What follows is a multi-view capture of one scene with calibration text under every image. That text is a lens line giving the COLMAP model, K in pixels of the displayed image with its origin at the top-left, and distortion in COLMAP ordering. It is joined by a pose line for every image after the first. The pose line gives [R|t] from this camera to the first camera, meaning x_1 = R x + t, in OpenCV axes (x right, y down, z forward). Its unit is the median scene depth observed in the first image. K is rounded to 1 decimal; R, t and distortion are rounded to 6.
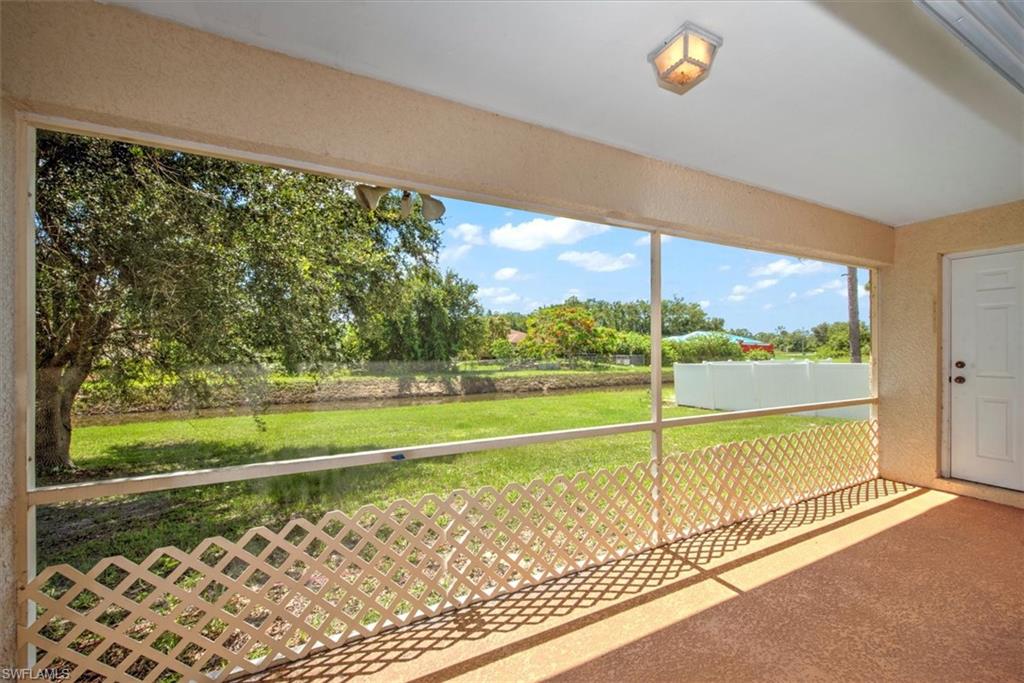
lens RADIAL K [[437.1, 0, 507.5], [0, 437.1, 344.9], [0, 0, 1]] dist [0.001321, -0.000281]
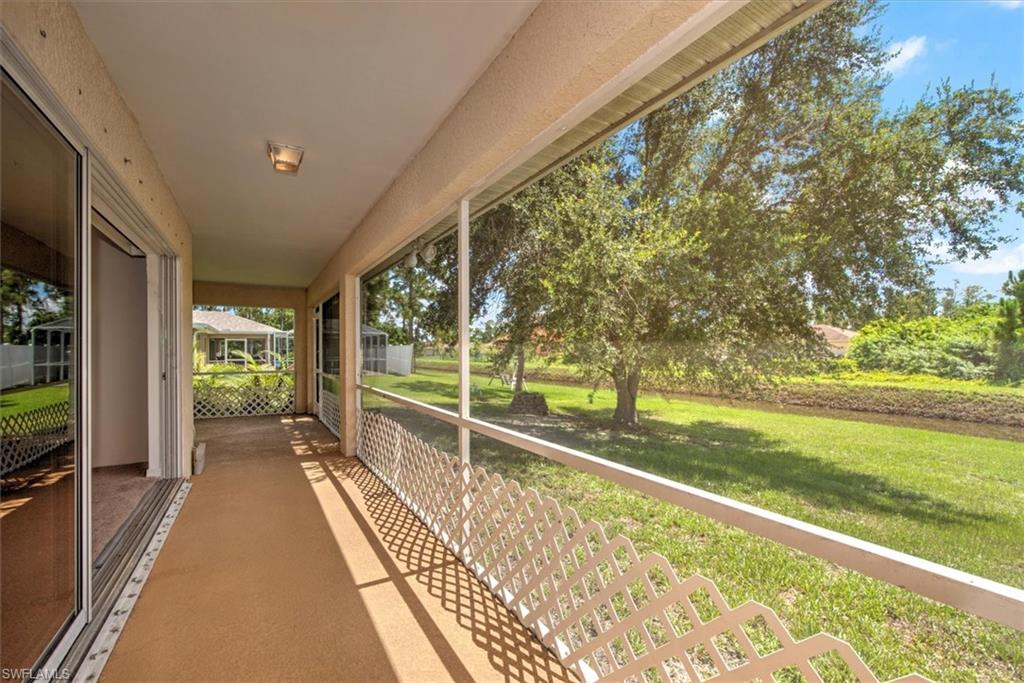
lens RADIAL K [[437.1, 0, 510.5], [0, 437.1, 347.5], [0, 0, 1]] dist [0.001321, -0.000281]
pose [[0.029857, -0.007131, -0.999529, 0.260257], [0.009205, 0.999934, -0.006859, 0.006451], [0.999512, -0.008996, 0.029921, 0.224415]]
